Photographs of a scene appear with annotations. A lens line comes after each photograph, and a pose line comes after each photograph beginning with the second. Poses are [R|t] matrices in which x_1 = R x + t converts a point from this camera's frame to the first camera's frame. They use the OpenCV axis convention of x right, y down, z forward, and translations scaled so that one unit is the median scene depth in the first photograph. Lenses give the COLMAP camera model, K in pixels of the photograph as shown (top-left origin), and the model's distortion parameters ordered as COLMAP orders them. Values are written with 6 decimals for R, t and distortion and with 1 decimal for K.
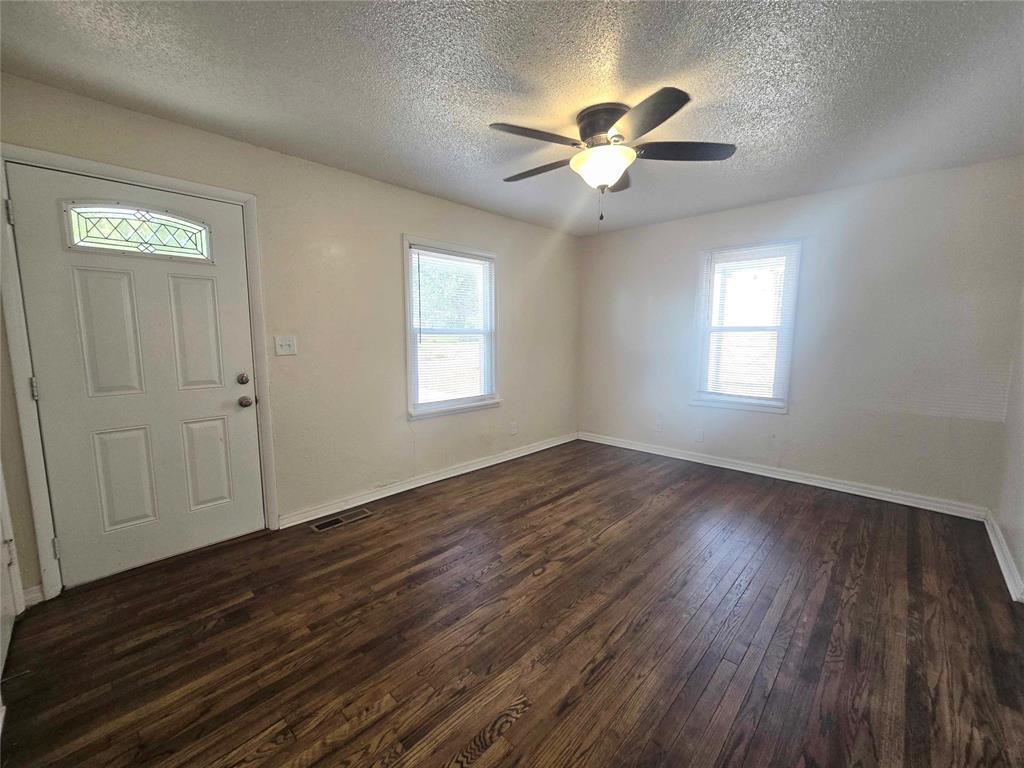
lens RADIAL K [[419.1, 0, 512.0], [0, 419.1, 384.0], [0, 0, 1]] dist [0.001719, 0.000202]
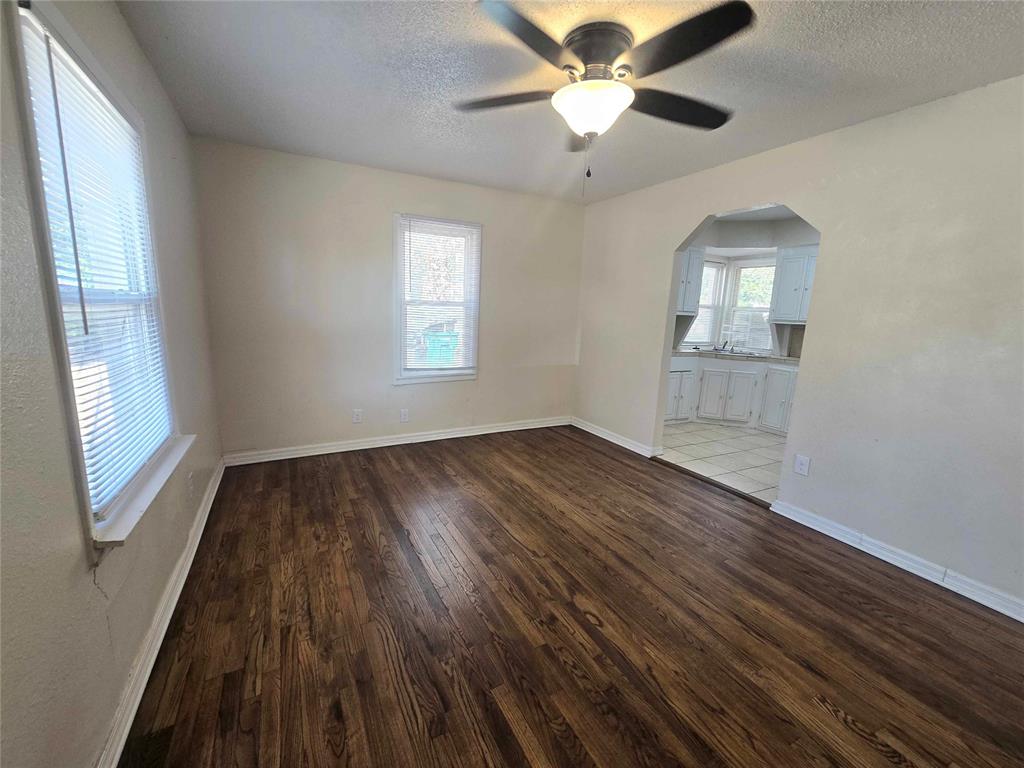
lens RADIAL K [[419.1, 0, 512.0], [0, 419.1, 384.0], [0, 0, 1]] dist [0.001719, 0.000202]
pose [[0.318604, -0.159590, 0.934357, -0.449257], [0.078902, 0.986769, 0.141637, -0.080519], [-0.944598, 0.028597, 0.326980, 0.595571]]
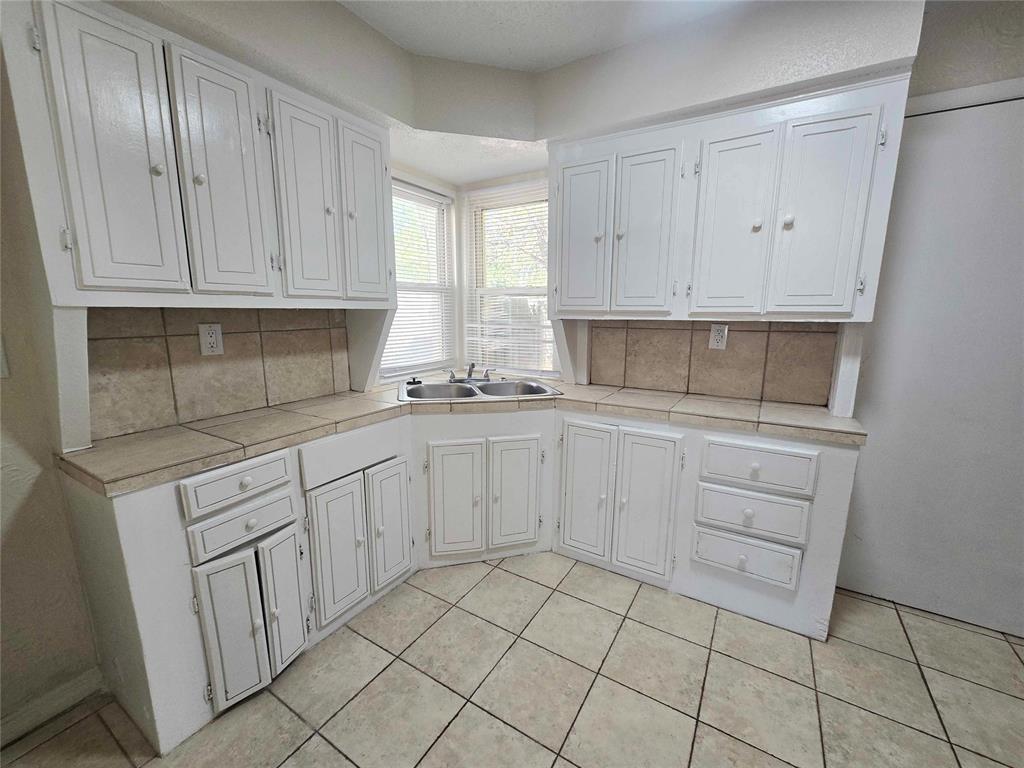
lens RADIAL K [[422.9, 0, 512.0], [0, 422.9, 384.0], [0, 0, 1]] dist [-0.000544, -0.000120]
pose [[-0.204171, -0.181375, 0.961986, 0.628128], [0.119789, 0.970673, 0.208436, -0.057991], [-0.971579, 0.157792, -0.176457, 0.406810]]
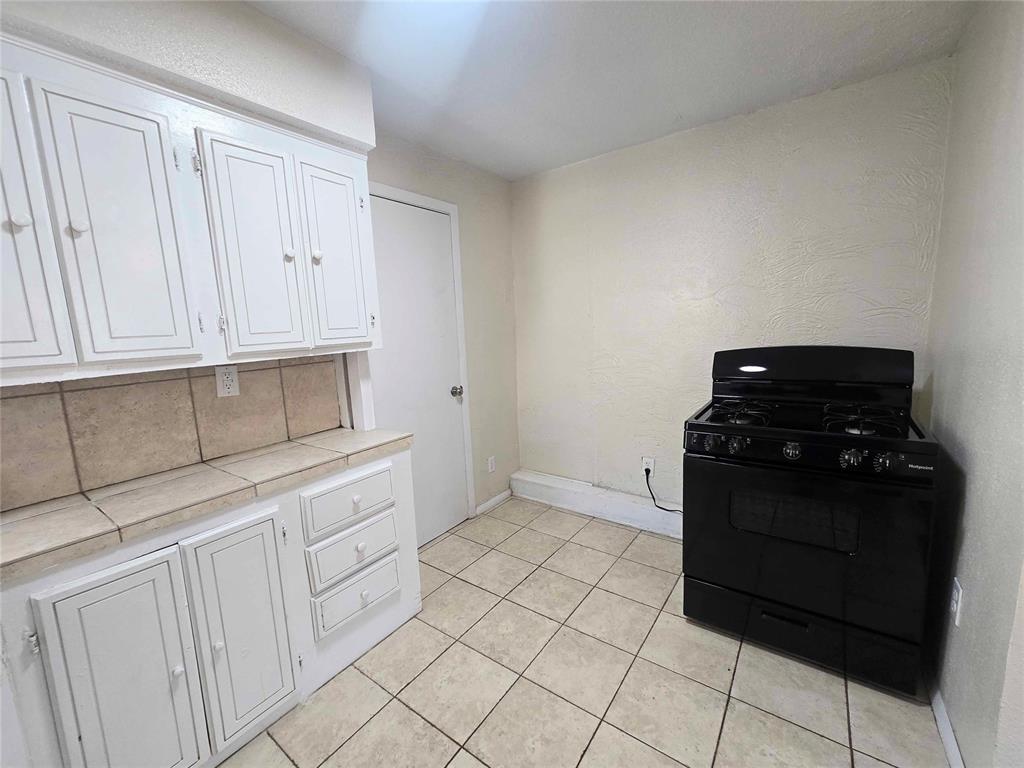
lens RADIAL K [[419.1, 0, 512.0], [0, 419.1, 384.0], [0, 0, 1]] dist [0.001719, 0.000202]
pose [[-0.990667, 0.055001, -0.124711, 0.916537], [0.020096, 0.963908, 0.265478, -0.082706], [0.134811, 0.260494, -0.956017, 0.518373]]
